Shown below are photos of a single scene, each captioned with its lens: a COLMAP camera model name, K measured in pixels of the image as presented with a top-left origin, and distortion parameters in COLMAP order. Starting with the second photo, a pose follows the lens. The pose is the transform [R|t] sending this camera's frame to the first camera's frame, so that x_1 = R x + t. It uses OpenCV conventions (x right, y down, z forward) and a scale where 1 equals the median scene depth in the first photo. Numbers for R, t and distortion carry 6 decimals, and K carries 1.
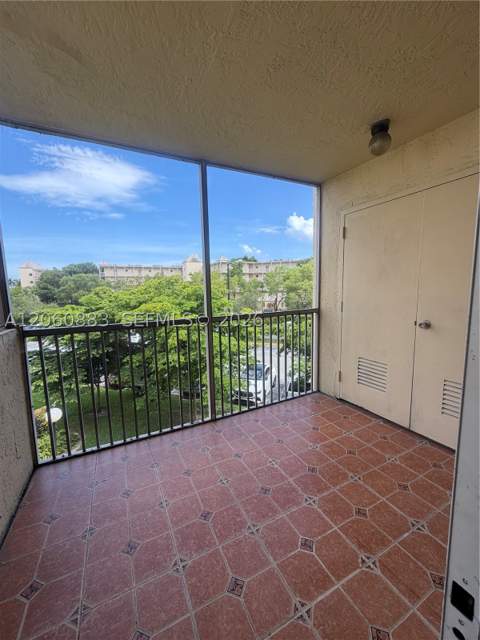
lens RADIAL K [[254.5, 0, 242.0], [0, 254.5, 317.9], [0, 0, 1]] dist [-0.005941, 0.000347]
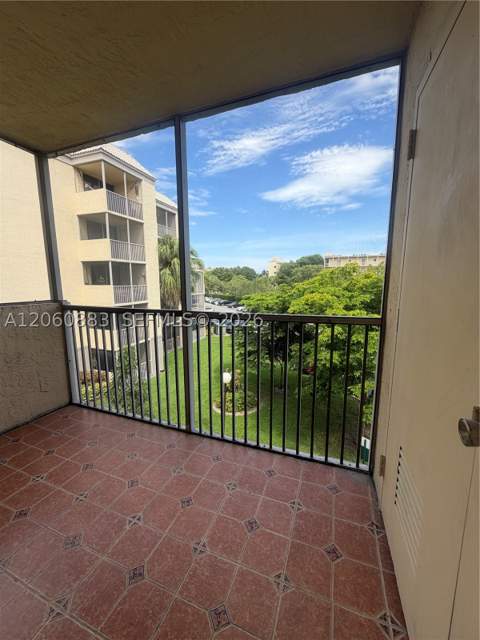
lens RADIAL K [[254.5, 0, 245.1], [0, 254.5, 319.5], [0, 0, 1]] dist [-0.005941, 0.000347]
pose [[0.669533, 0.127780, -0.731709, 0.188164], [-0.095961, 0.991717, 0.085379, -0.020938], [0.736558, 0.013052, 0.676248, 0.176446]]
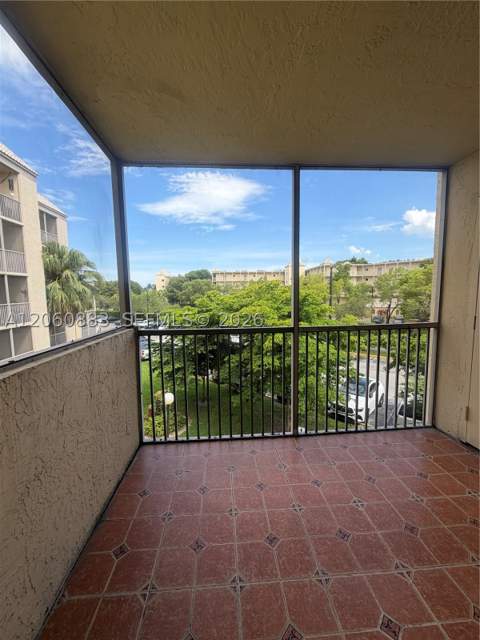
lens RADIAL K [[254.5, 0, 239.8], [0, 254.5, 317.5], [0, 0, 1]] dist [-0.005941, 0.000347]
pose [[0.921273, 0.043996, -0.386419, 0.013610], [-0.050628, 0.998693, -0.006997, -0.006278], [0.385606, 0.026010, 0.922297, 0.011288]]
